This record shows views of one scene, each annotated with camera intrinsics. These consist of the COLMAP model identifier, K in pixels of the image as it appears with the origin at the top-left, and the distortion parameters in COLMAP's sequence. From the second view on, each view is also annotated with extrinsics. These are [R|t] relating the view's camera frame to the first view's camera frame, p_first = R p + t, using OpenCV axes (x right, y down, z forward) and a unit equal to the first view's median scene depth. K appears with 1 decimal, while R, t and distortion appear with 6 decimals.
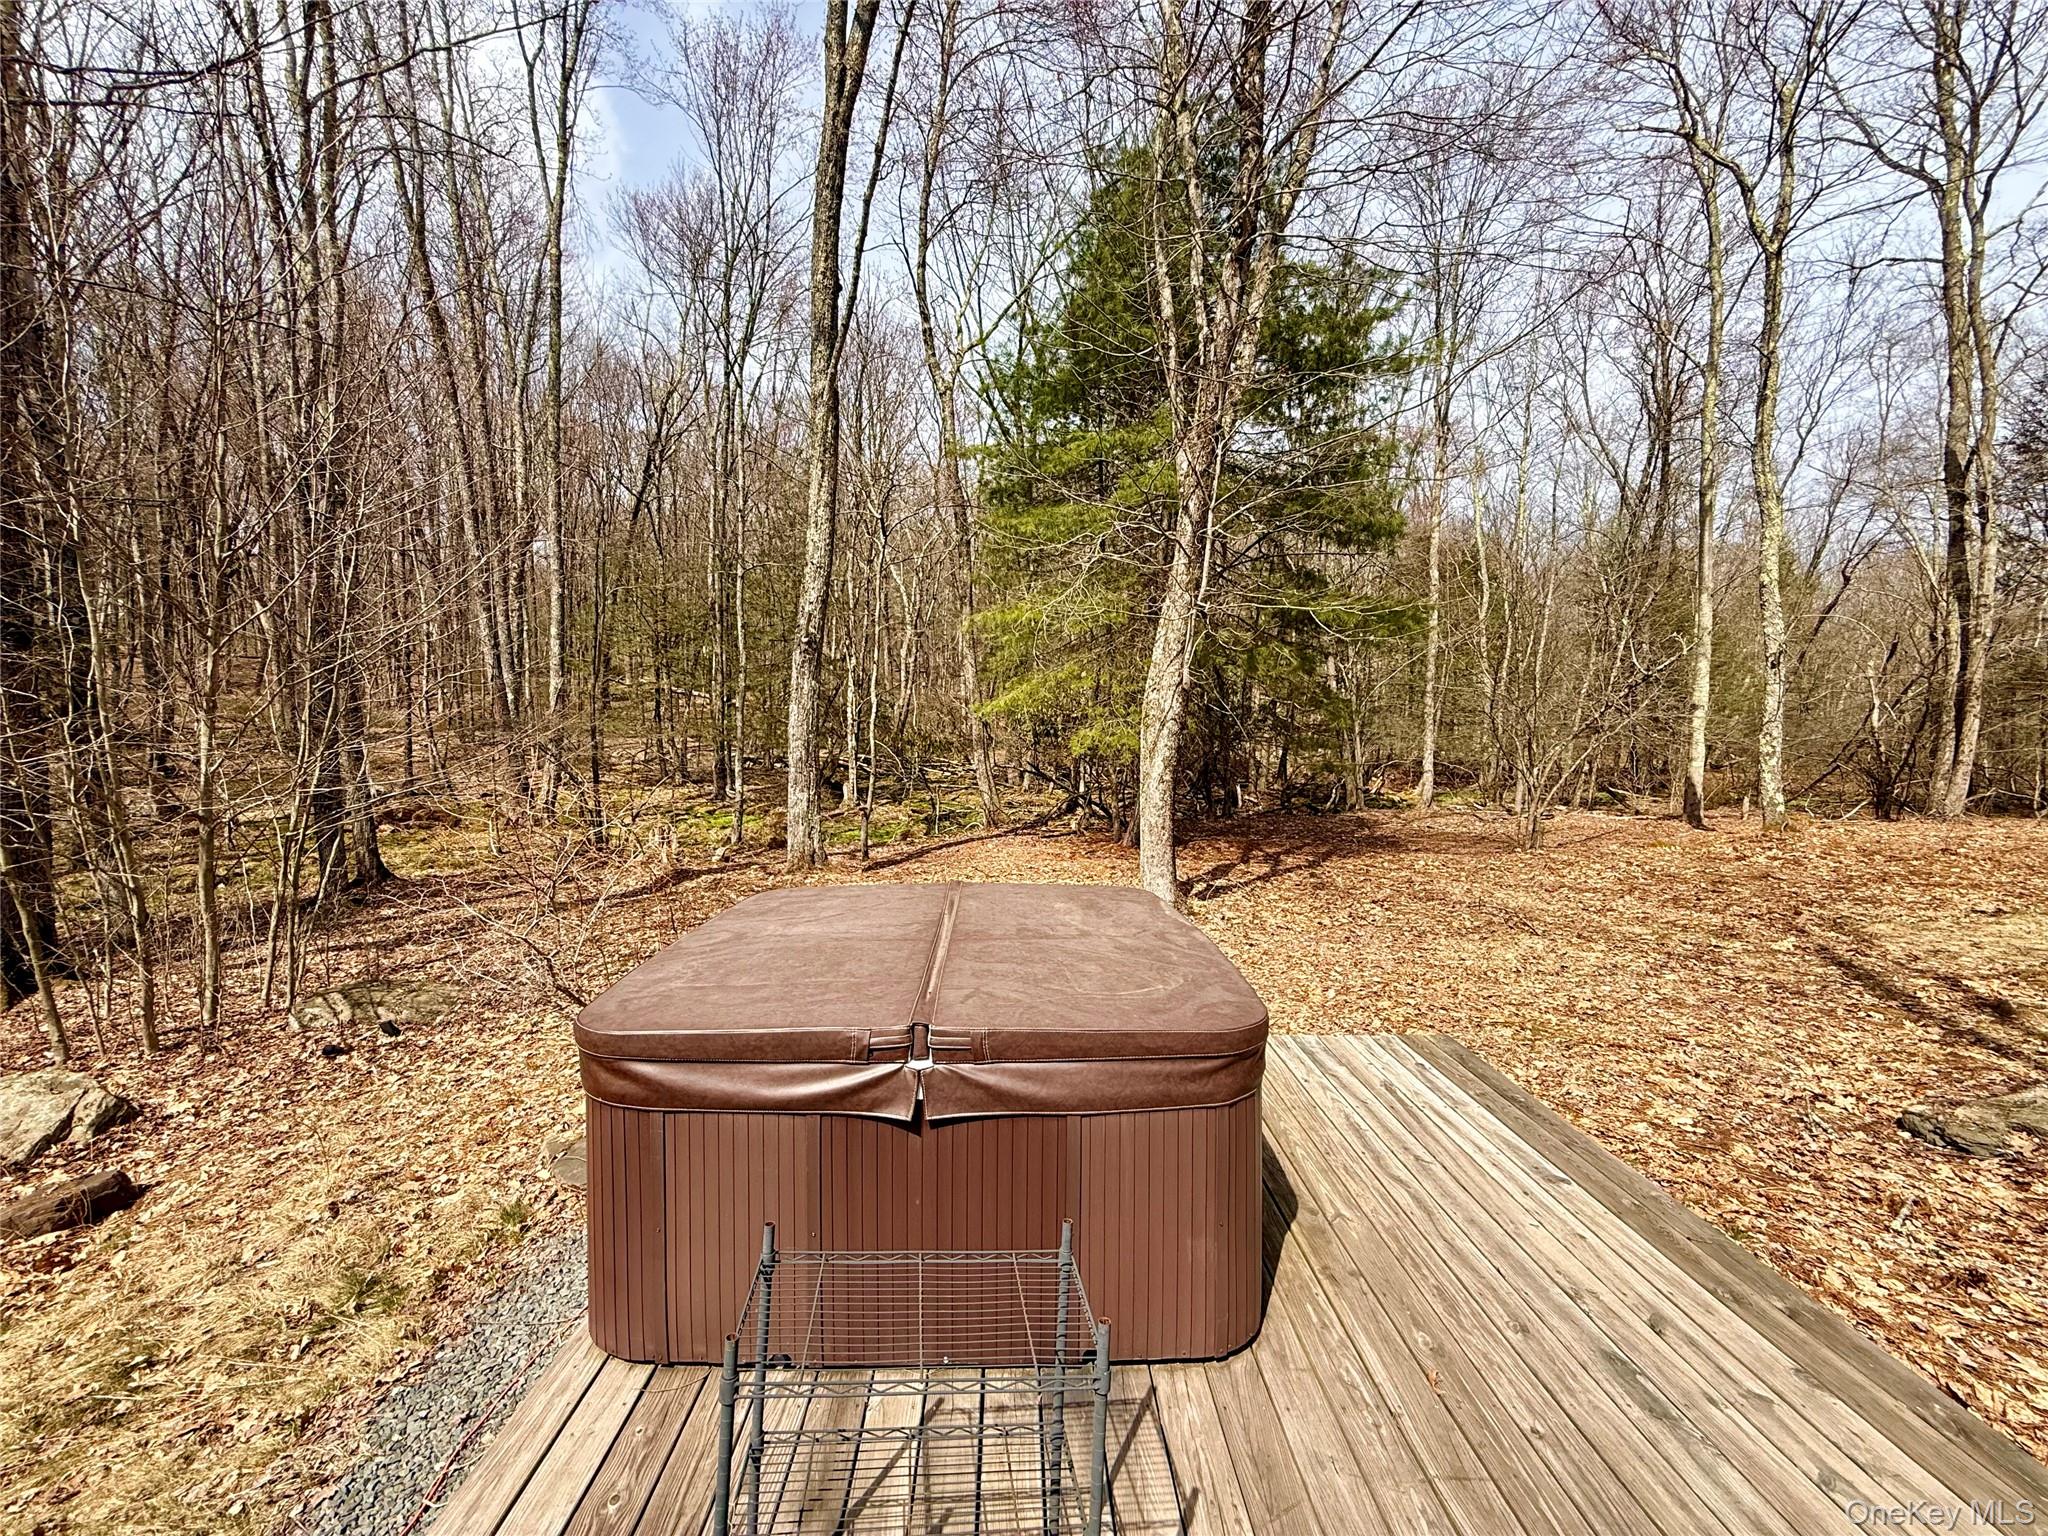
lens RADIAL K [[817.0, 0, 1017.4], [0, 817.0, 763.7], [0, 0, 1]] dist [0.001048, -0.000101]
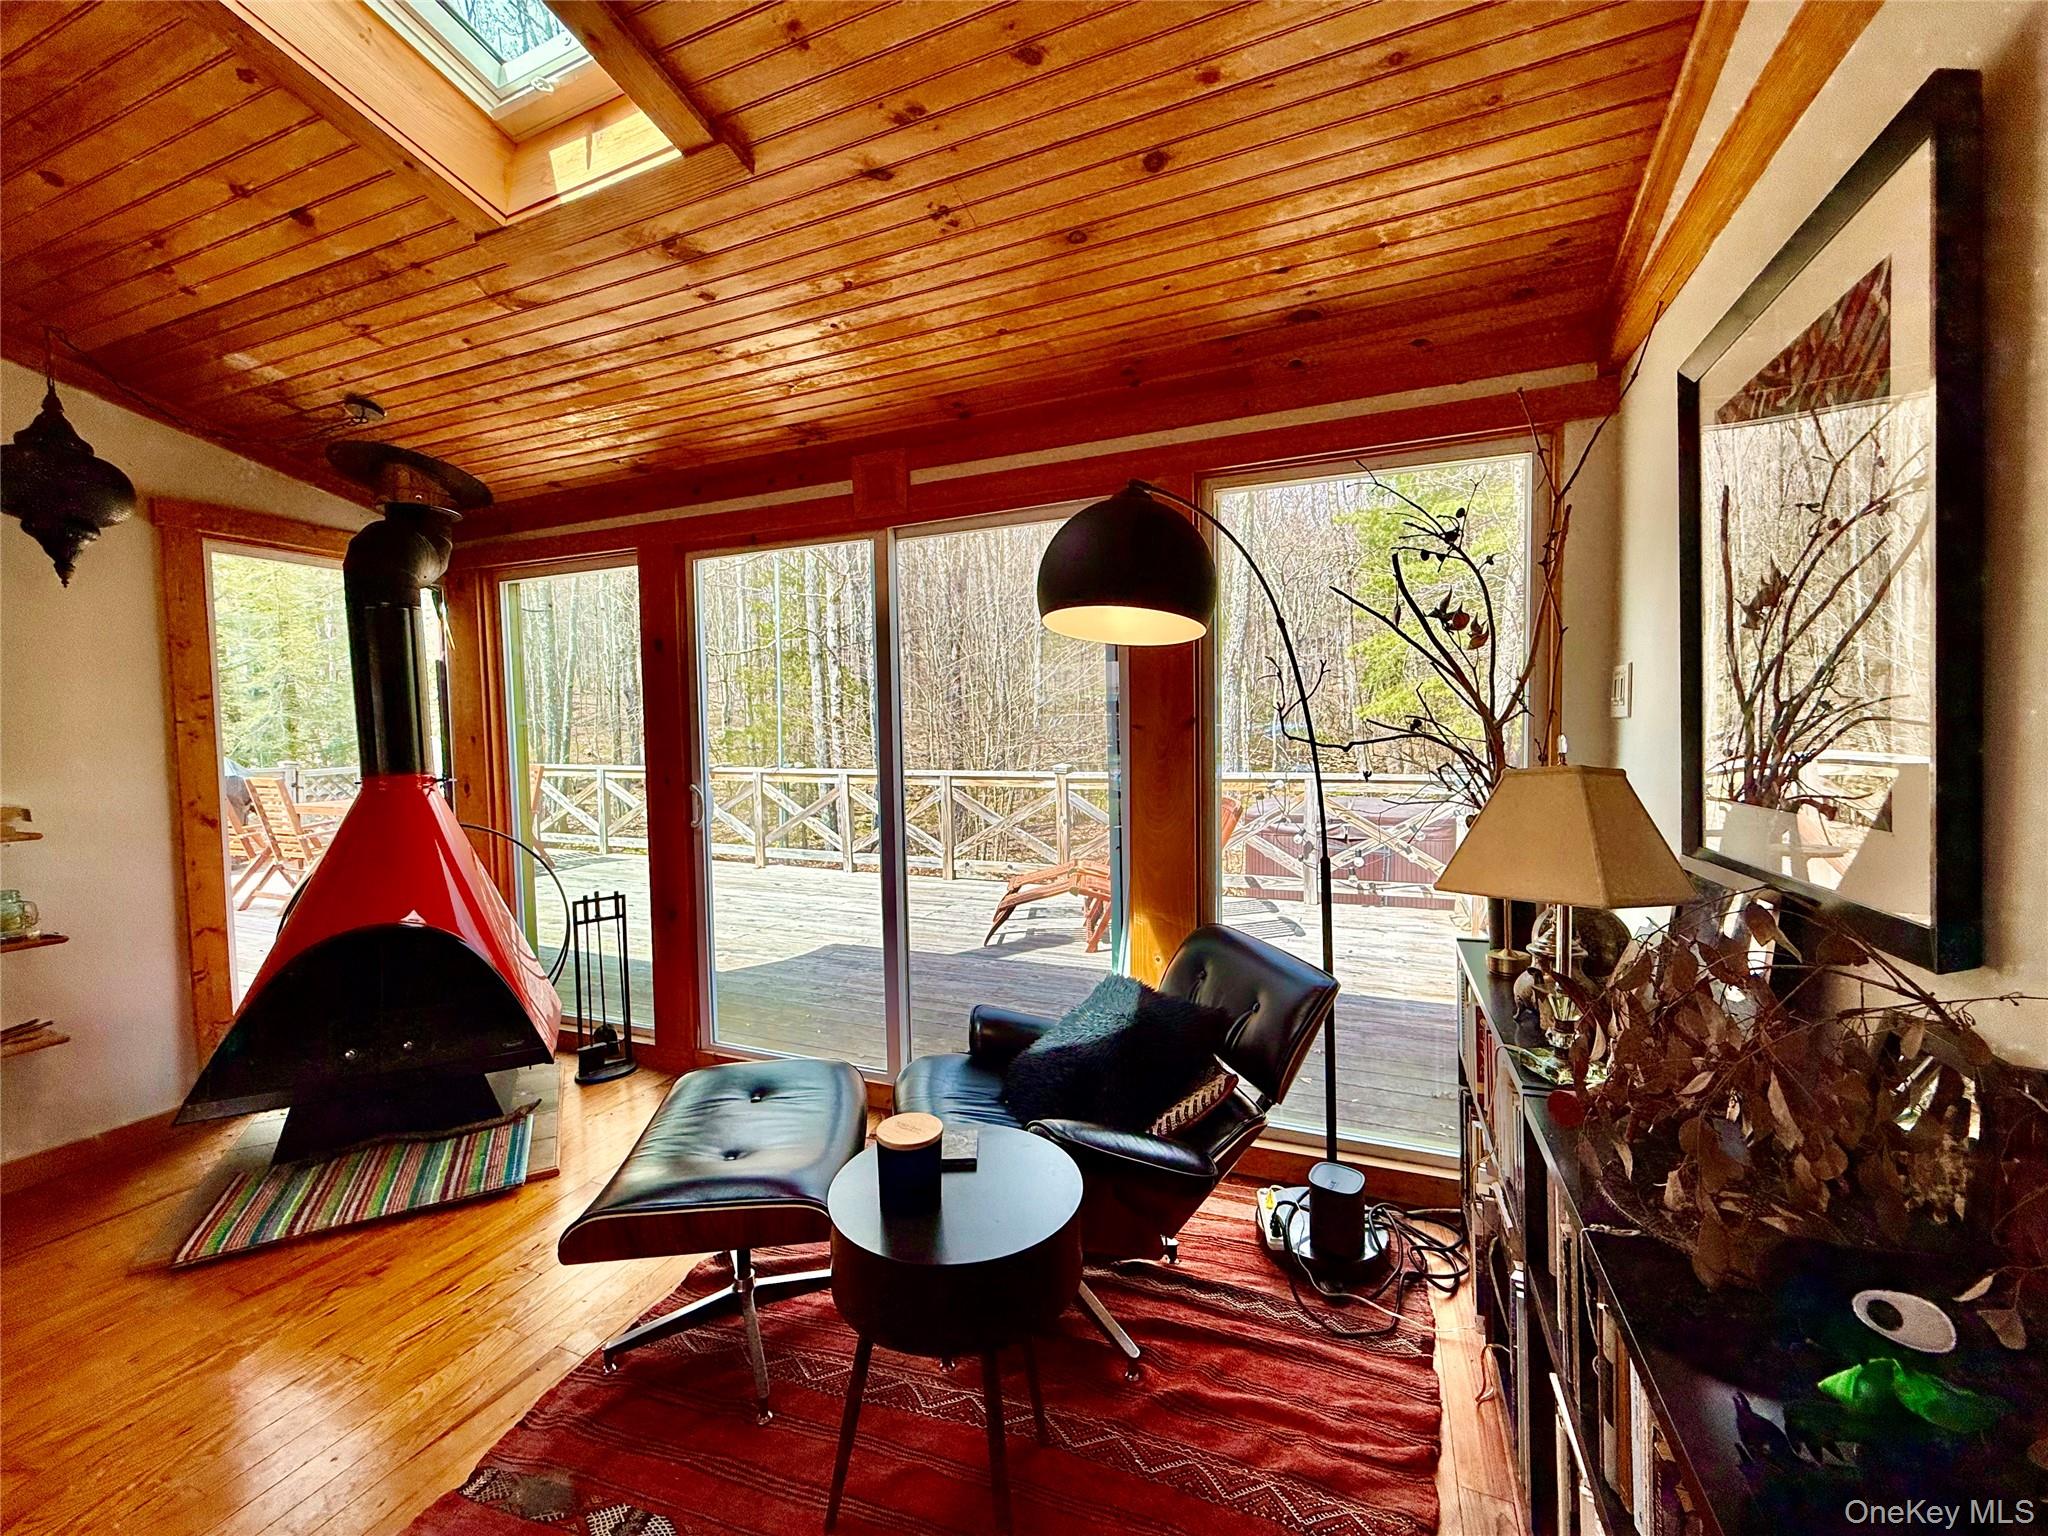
lens RADIAL K [[817.0, 0, 1017.4], [0, 817.0, 763.7], [0, 0, 1]] dist [0.001048, -0.000101]
pose [[0.905678, -0.001734, -0.423963, 0.016094], [0.003193, 0.999991, 0.002730, 0.013777], [0.423954, -0.003826, 0.905676, -0.481454]]
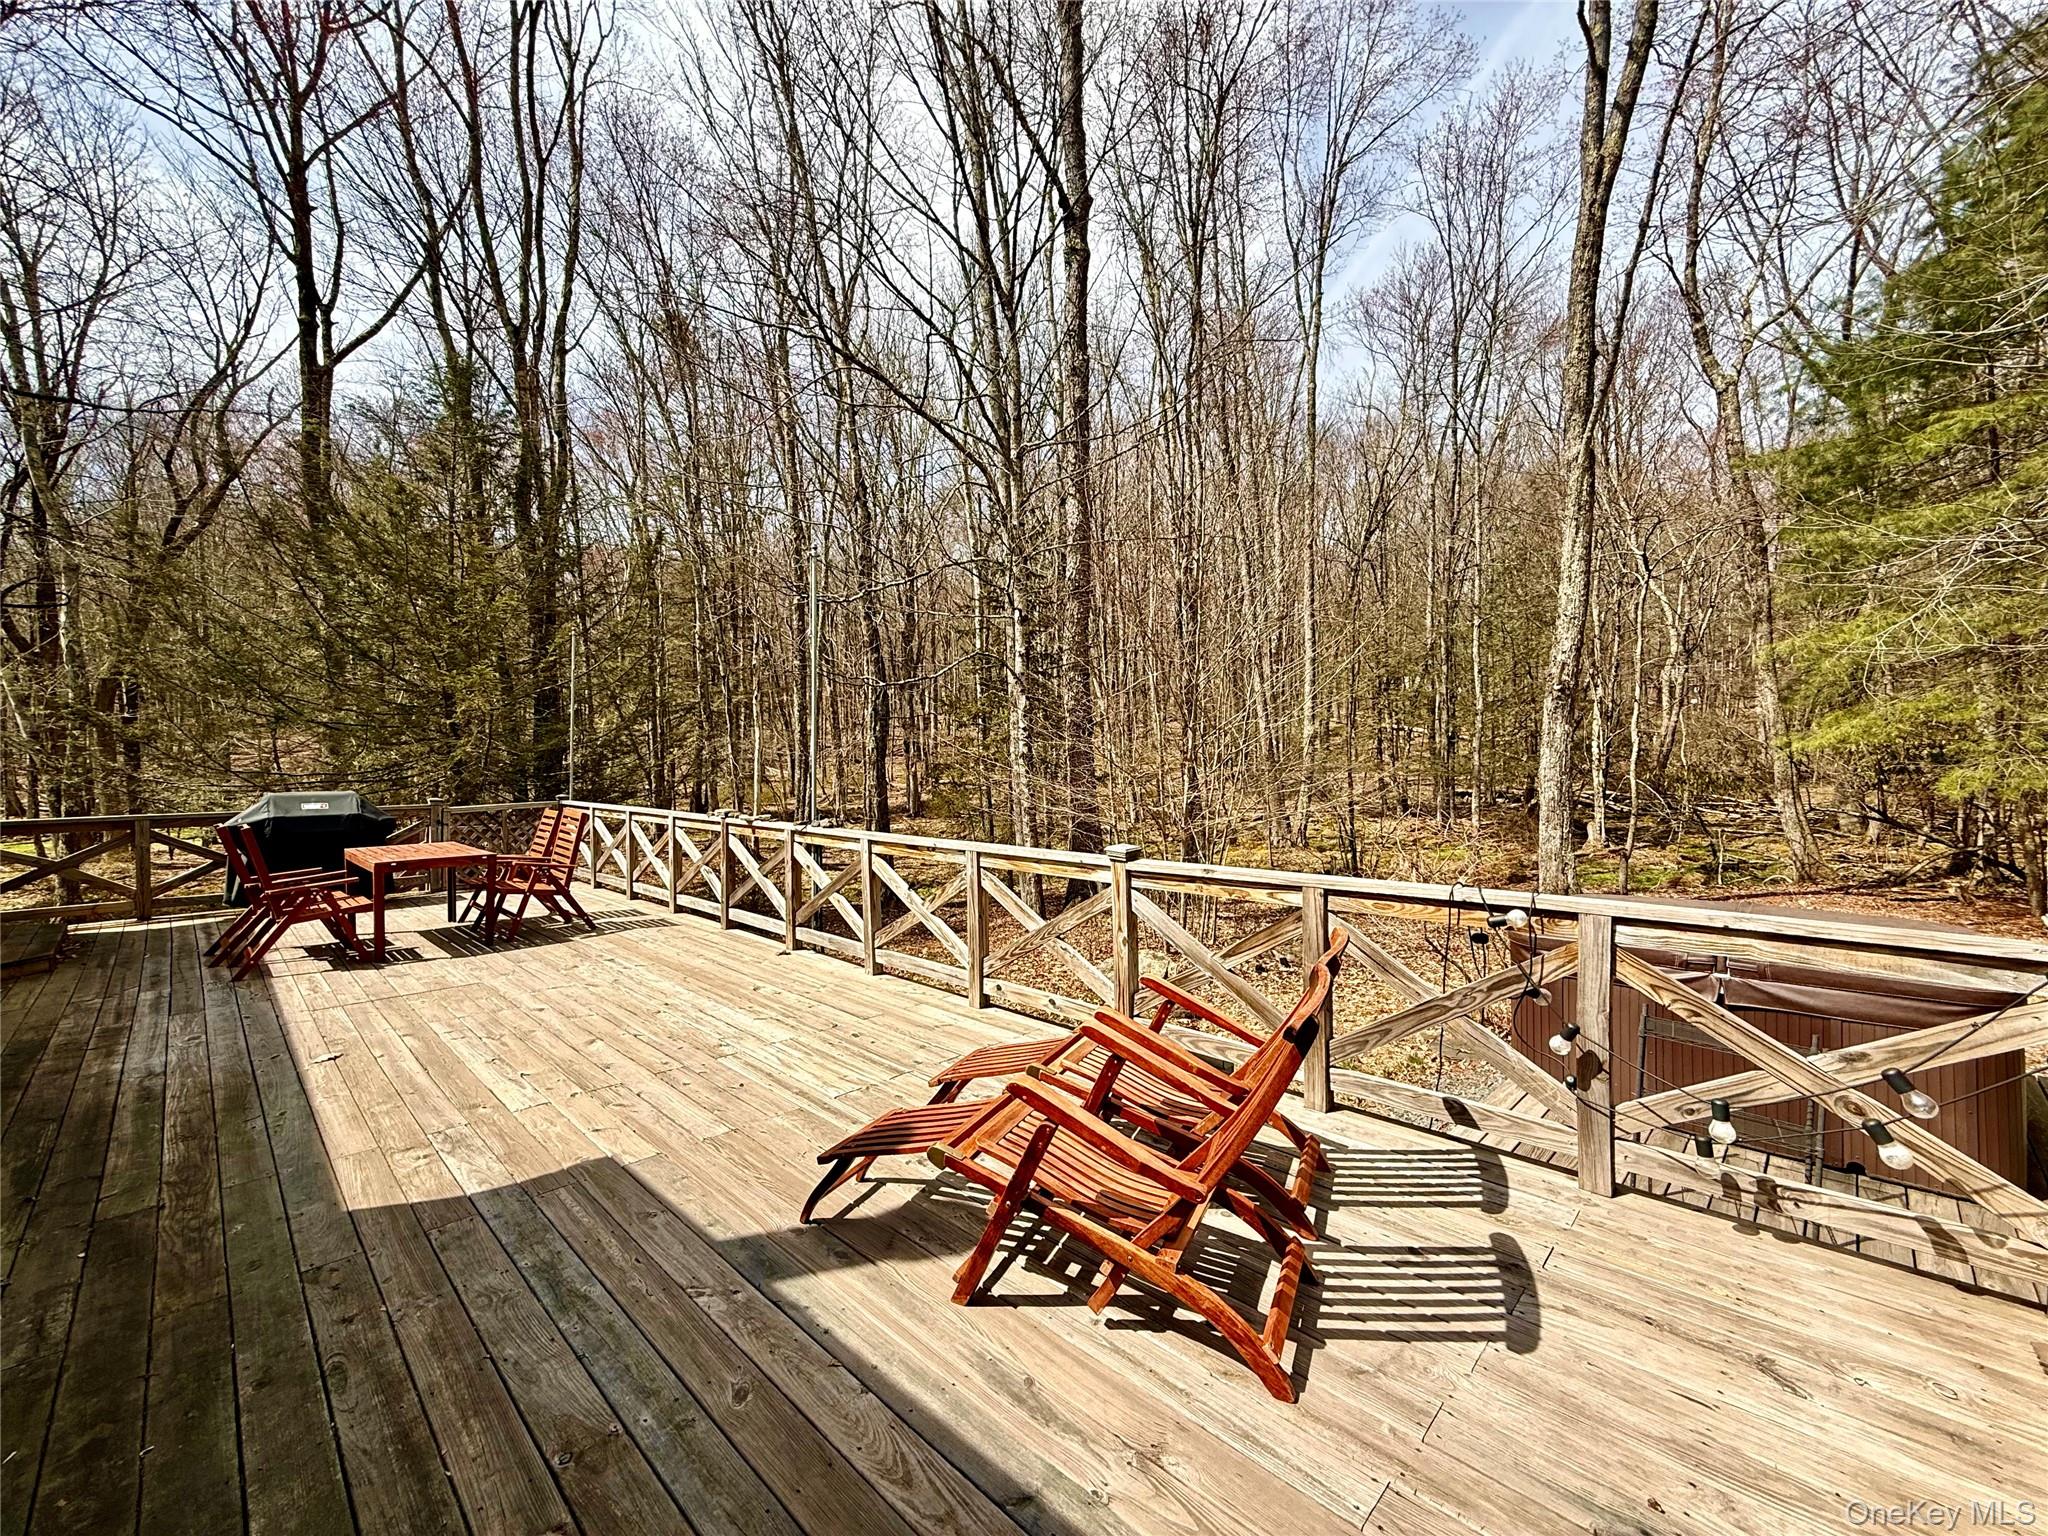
lens RADIAL K [[817.0, 0, 1017.4], [0, 817.0, 763.7], [0, 0, 1]] dist [0.001048, -0.000101]
pose [[0.693059, -0.011222, -0.720793, 0.019224], [-0.016751, 0.999358, -0.031666, -0.005455], [0.720686, 0.034020, 0.692427, -0.238181]]
